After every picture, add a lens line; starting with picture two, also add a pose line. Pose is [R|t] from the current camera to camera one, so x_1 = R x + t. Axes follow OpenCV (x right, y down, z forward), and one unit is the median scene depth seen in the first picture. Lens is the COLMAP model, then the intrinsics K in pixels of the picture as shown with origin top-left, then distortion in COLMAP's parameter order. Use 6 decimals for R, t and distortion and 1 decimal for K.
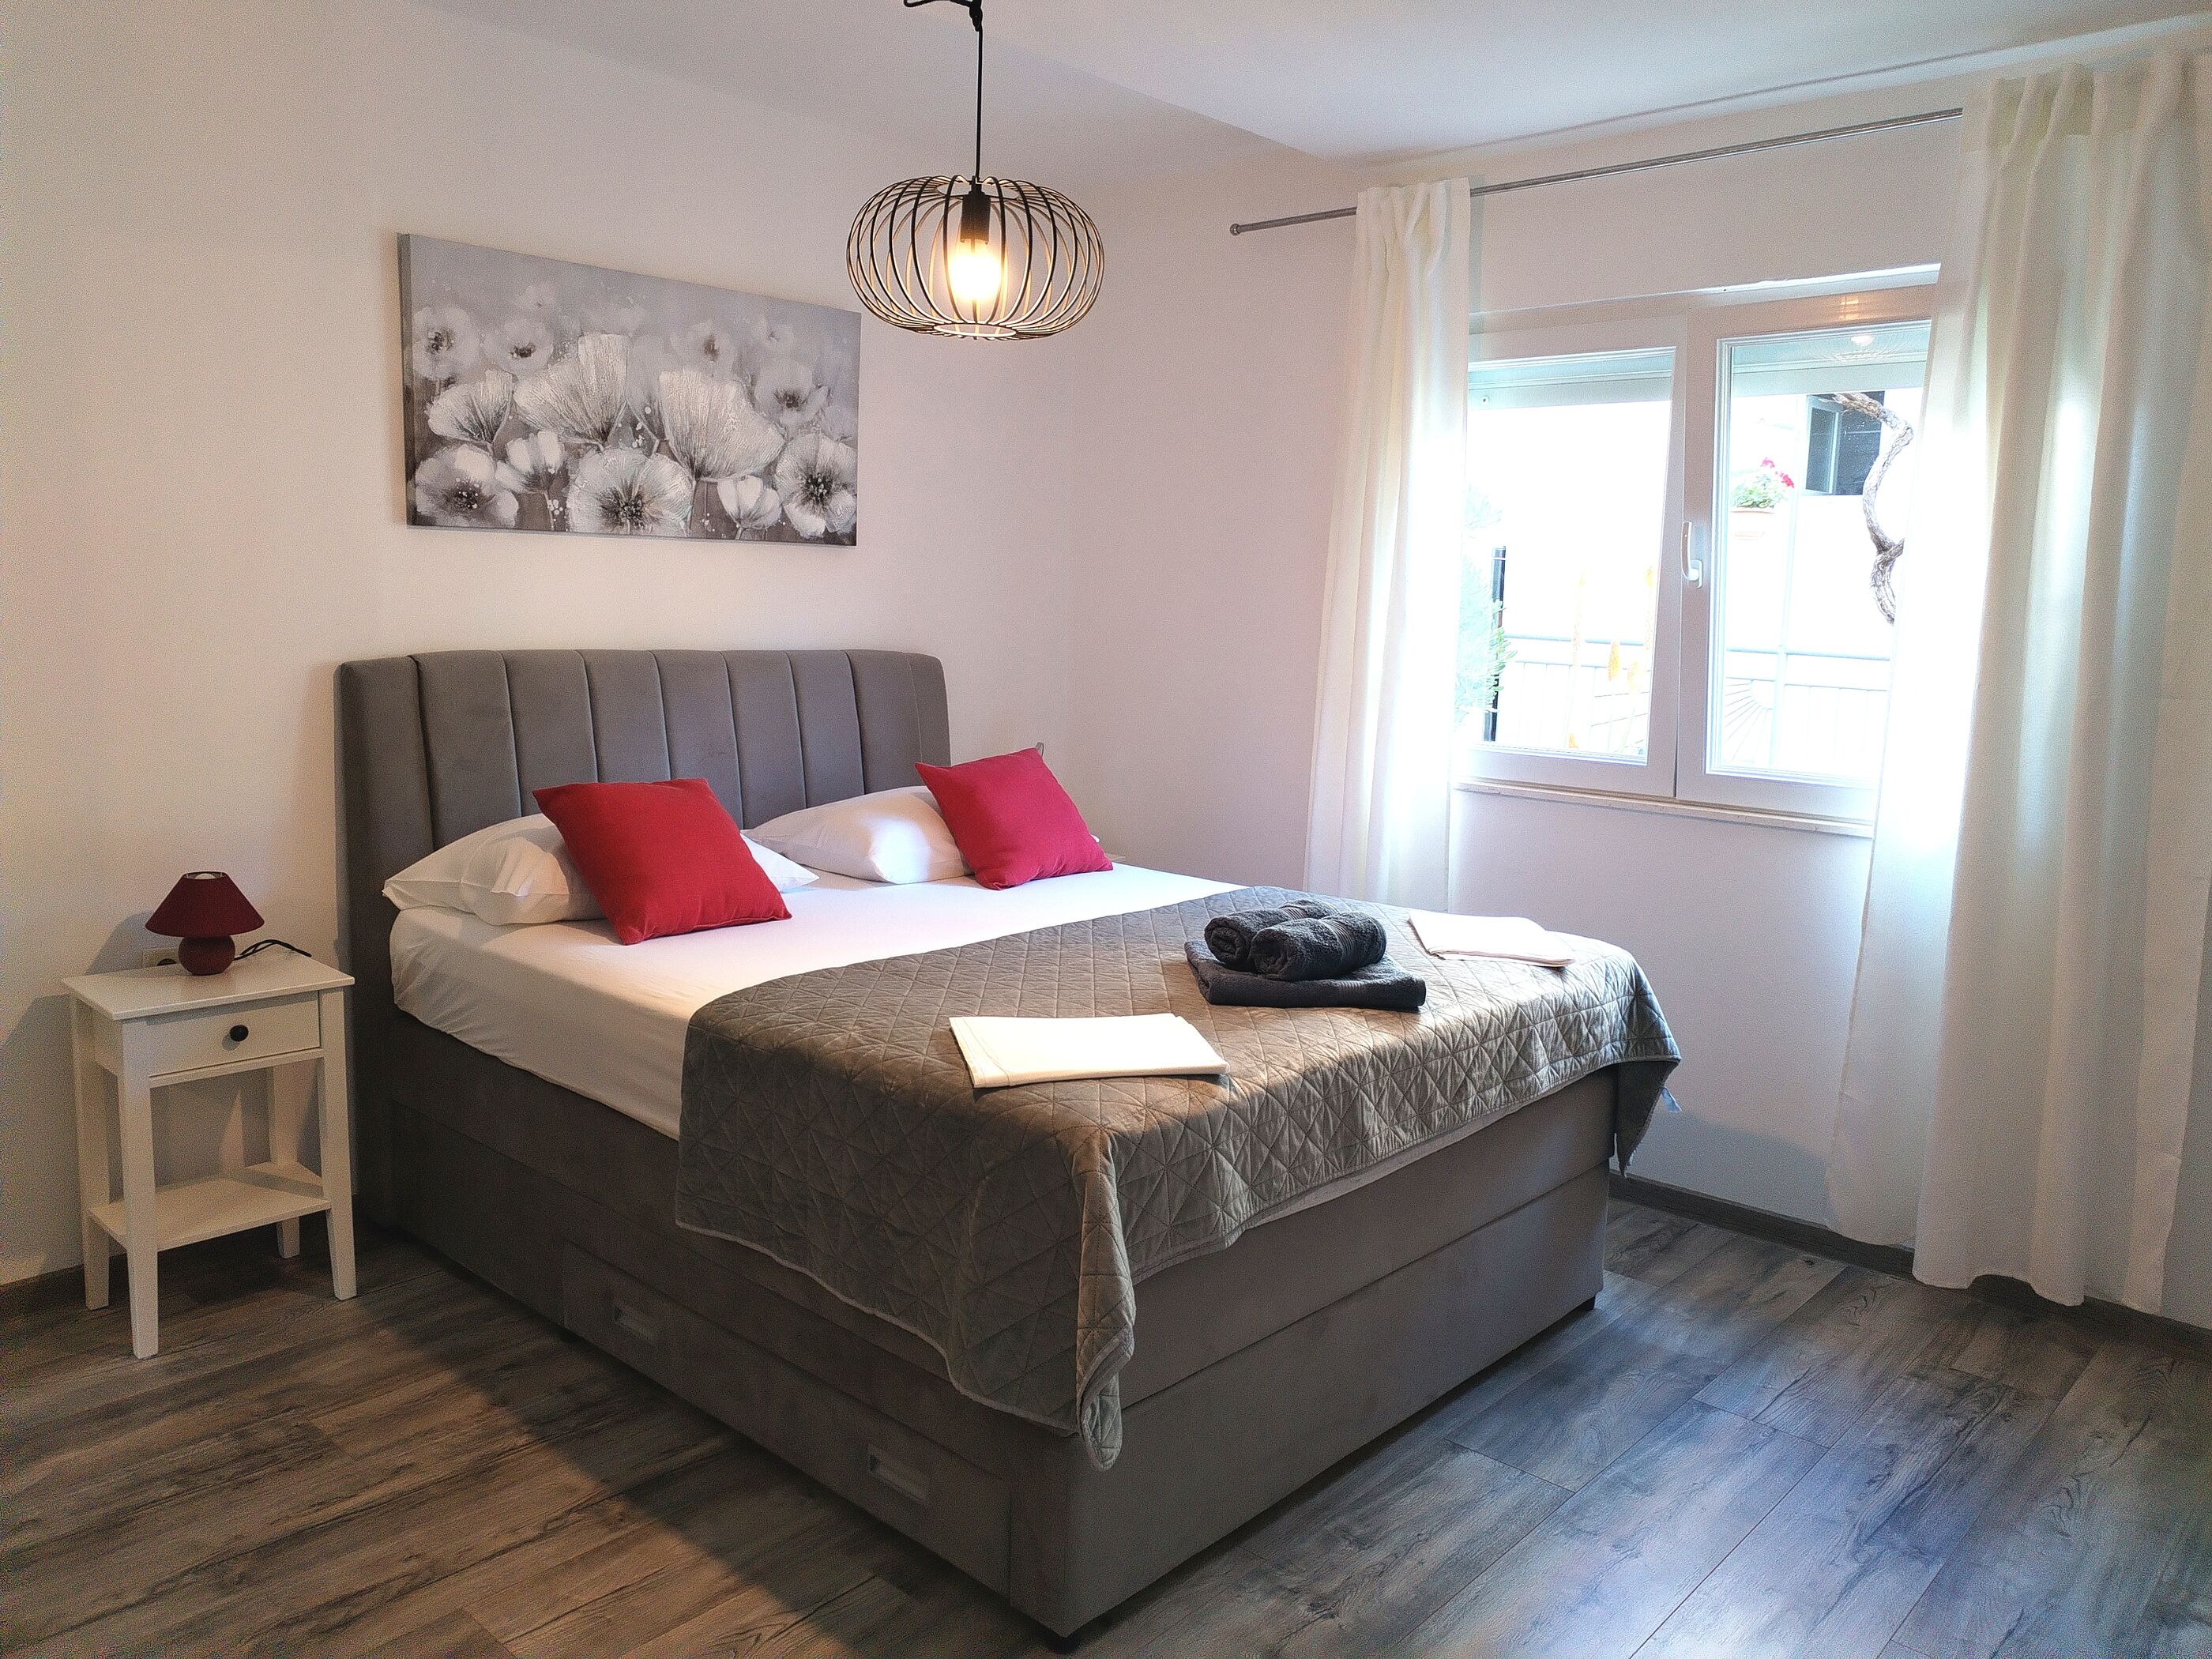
lens RADIAL K [[1633.0, 0, 1106.0], [0, 1633.0, 829.5], [0, 0, 1]] dist [0.006628, 0.005625]
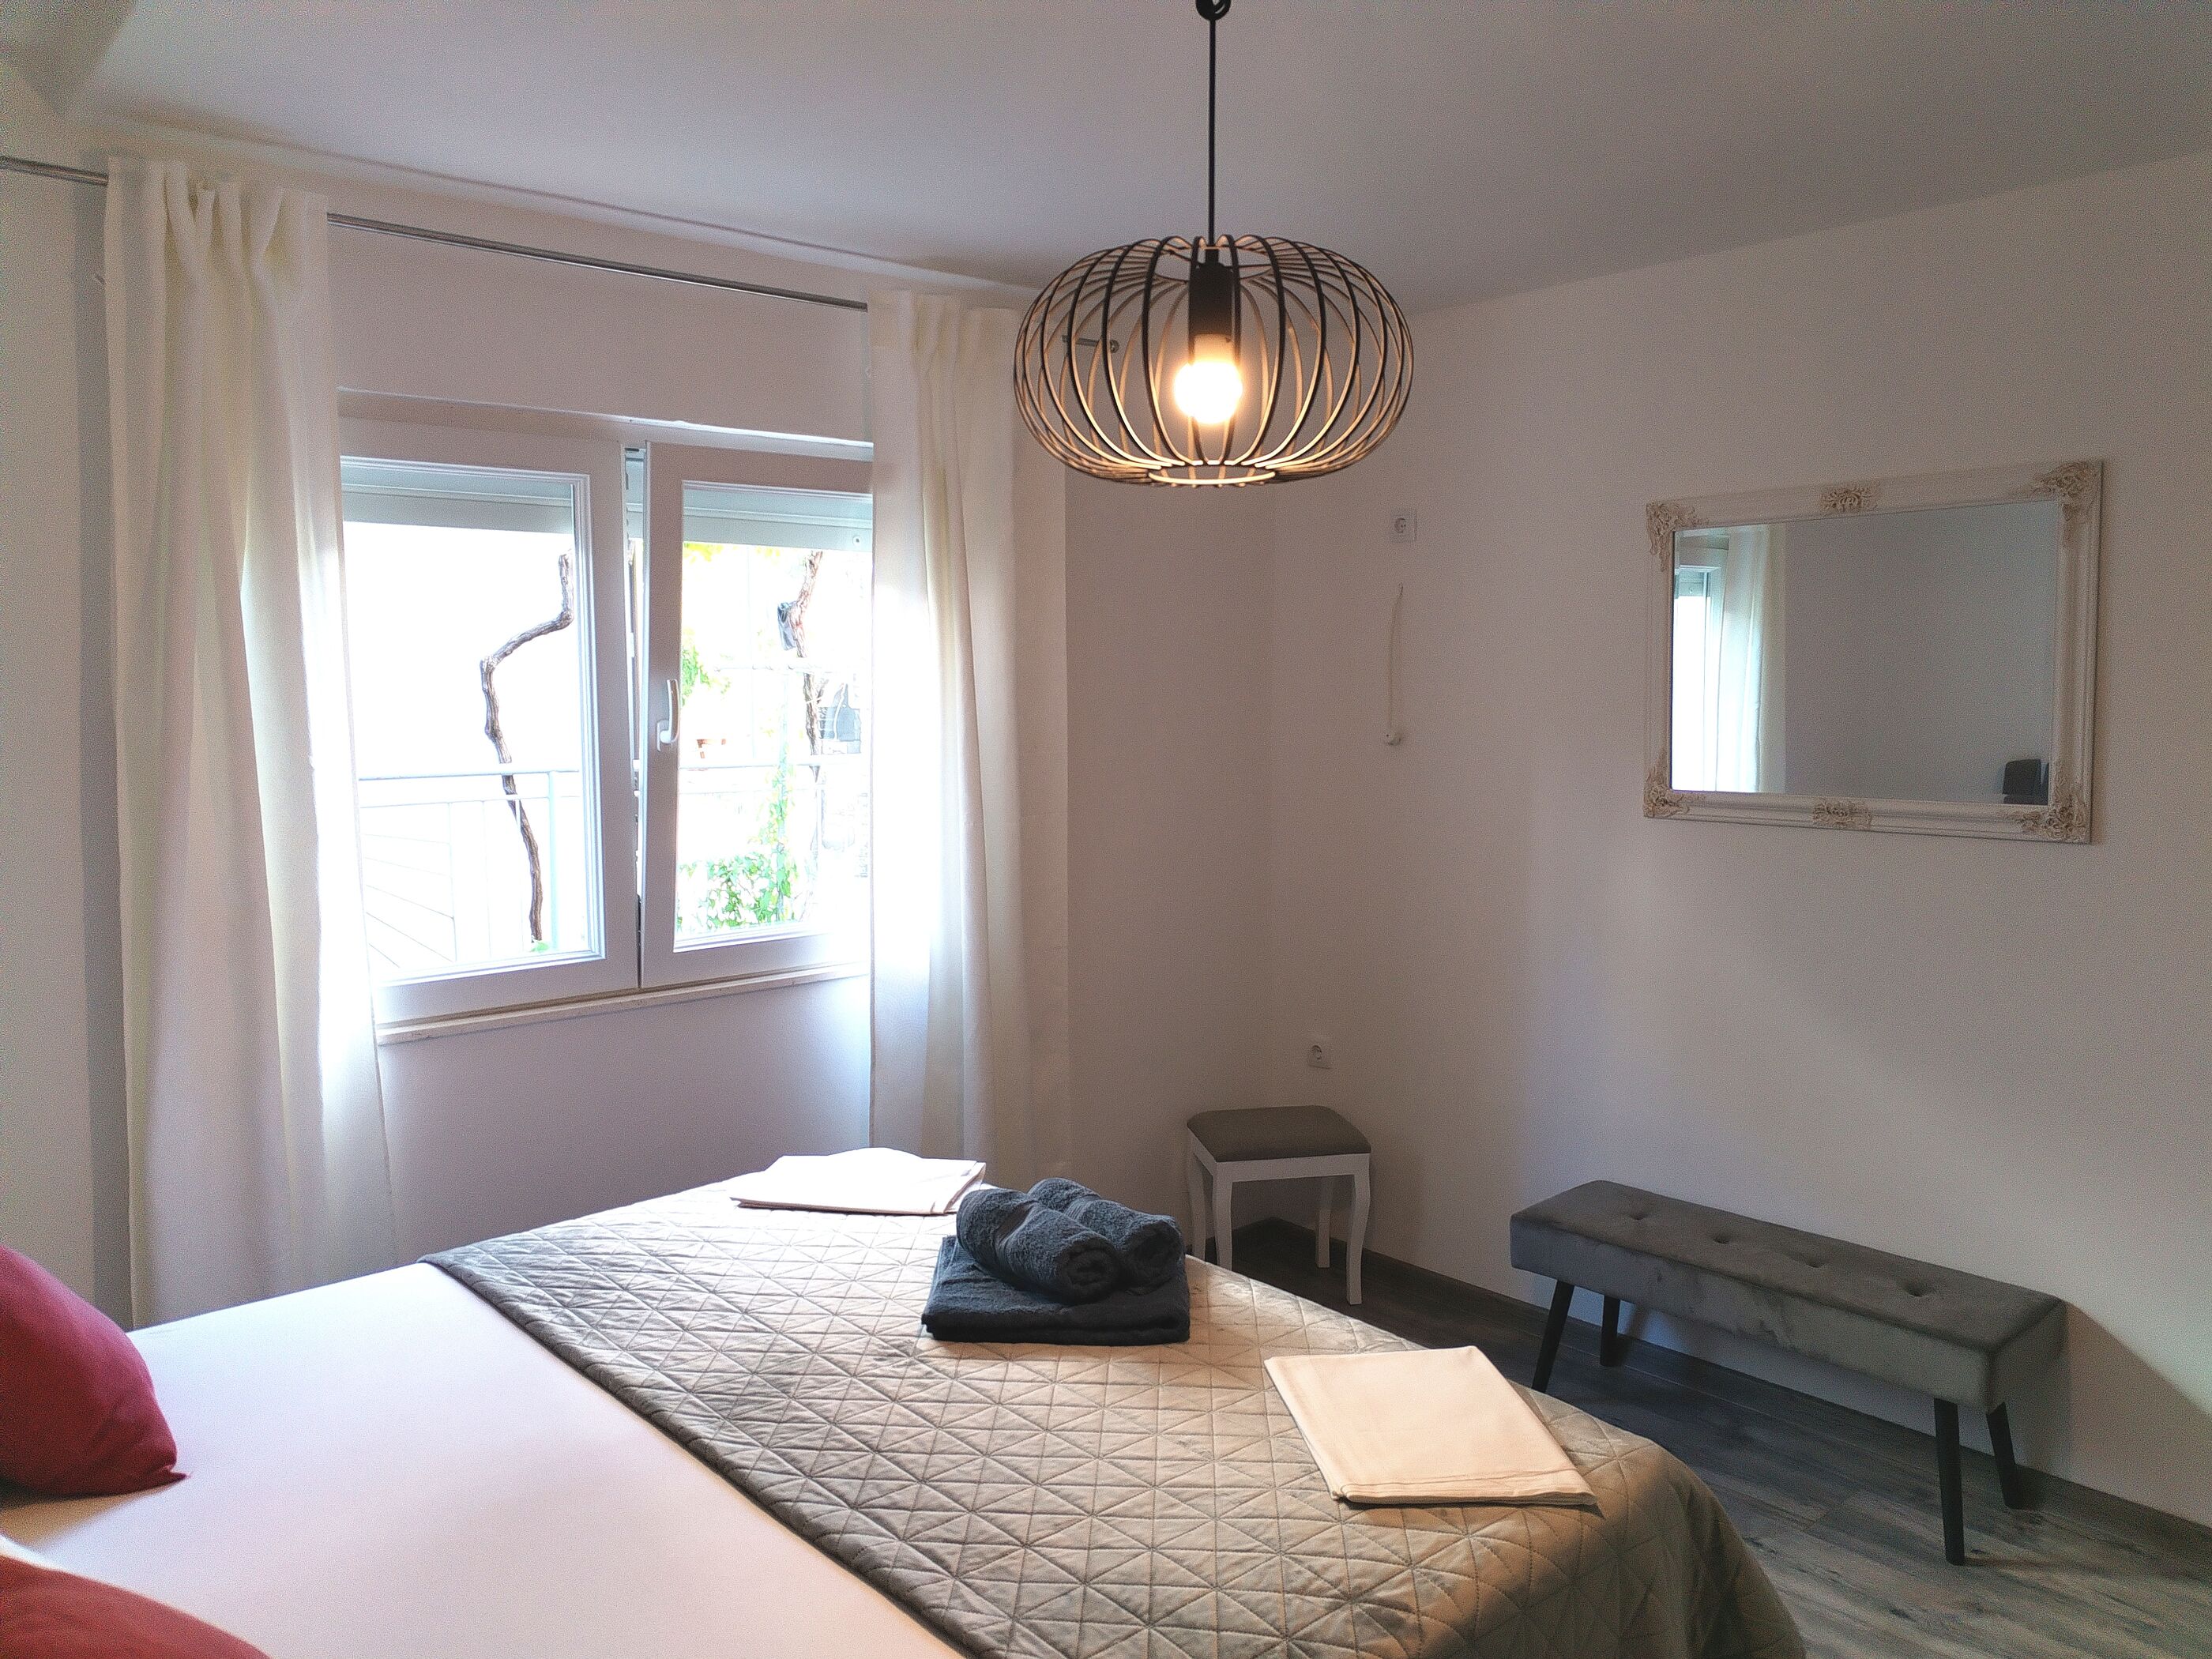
lens RADIAL K [[1717.9, 0, 1106.0], [0, 1717.9, 829.5], [0, 0, 1]] dist [-0.003967, -0.000512]
pose [[0.101849, -0.125826, 0.986810, -0.545043], [0.154124, 0.981987, 0.109304, -0.170639], [-0.982788, 0.140959, 0.119407, 0.654694]]
